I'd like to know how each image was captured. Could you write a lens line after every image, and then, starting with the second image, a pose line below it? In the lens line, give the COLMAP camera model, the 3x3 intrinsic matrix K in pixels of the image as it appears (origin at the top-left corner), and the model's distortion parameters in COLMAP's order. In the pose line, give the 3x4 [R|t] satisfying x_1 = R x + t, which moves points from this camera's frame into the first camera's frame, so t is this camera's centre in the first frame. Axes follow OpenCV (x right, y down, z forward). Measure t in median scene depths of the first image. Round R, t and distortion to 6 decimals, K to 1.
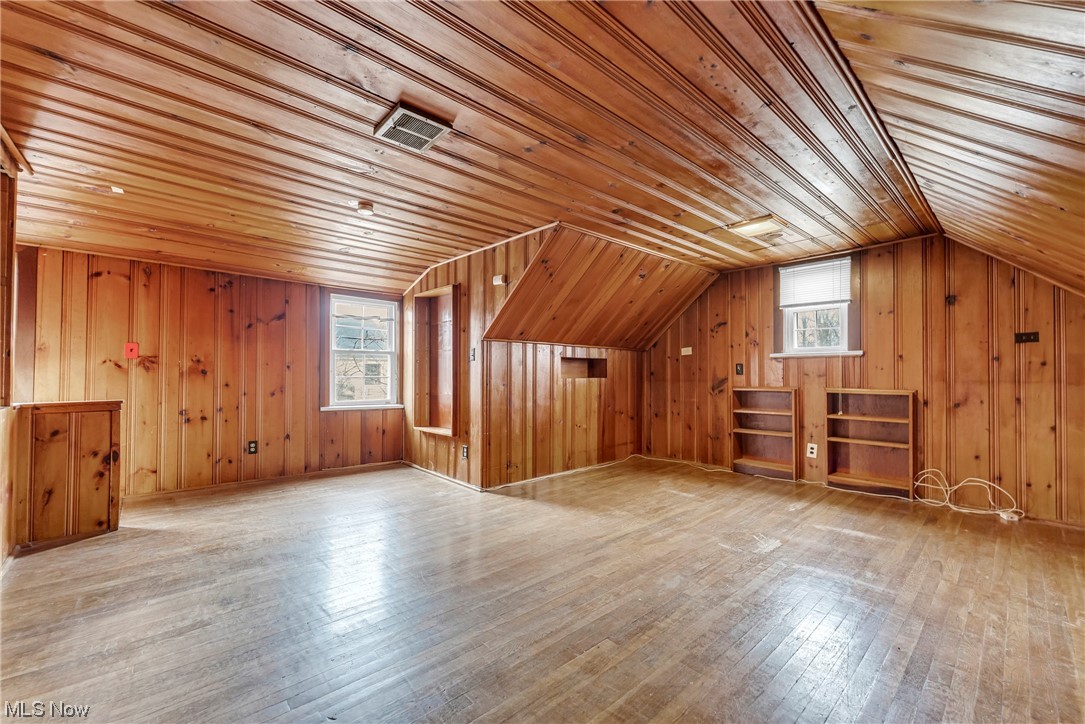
lens RADIAL K [[436.2, 0, 545.2], [0, 436.2, 364.4], [0, 0, 1]] dist [0.001018, -0.000655]
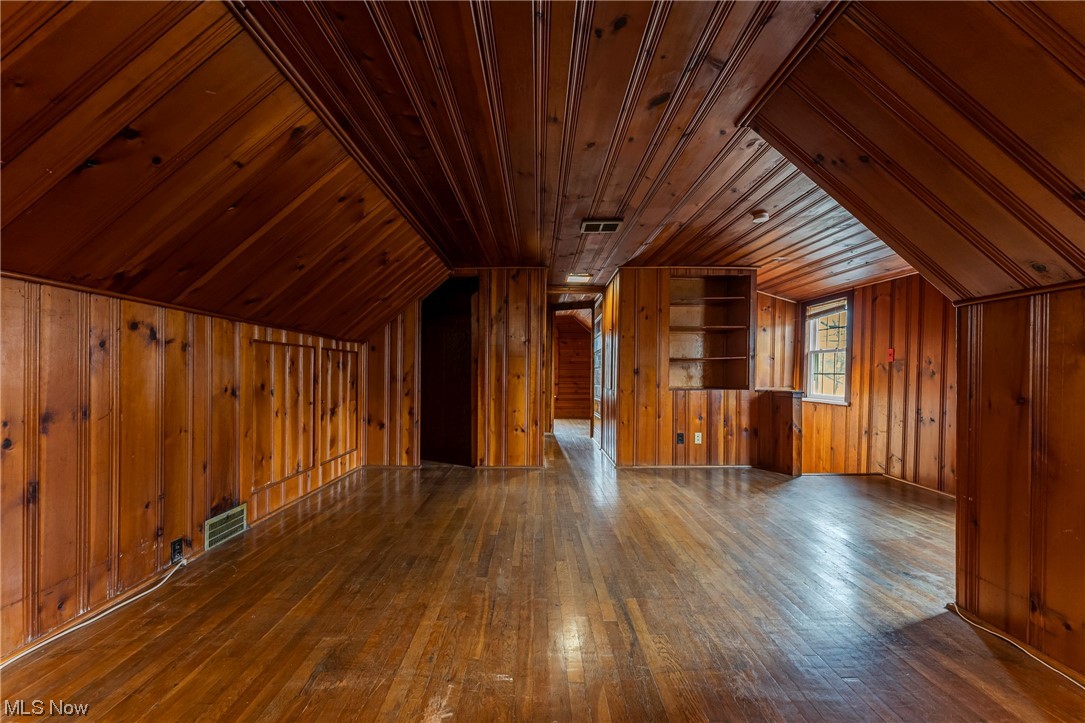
lens RADIAL K [[436.2, 0, 544.5], [0, 436.2, 368.3], [0, 0, 1]] dist [0.001018, -0.000655]
pose [[-0.654198, -0.010060, -0.756256, 0.783317], [-0.000769, 0.999920, -0.012636, 0.022543], [0.756323, -0.007685, -0.654154, 1.375127]]
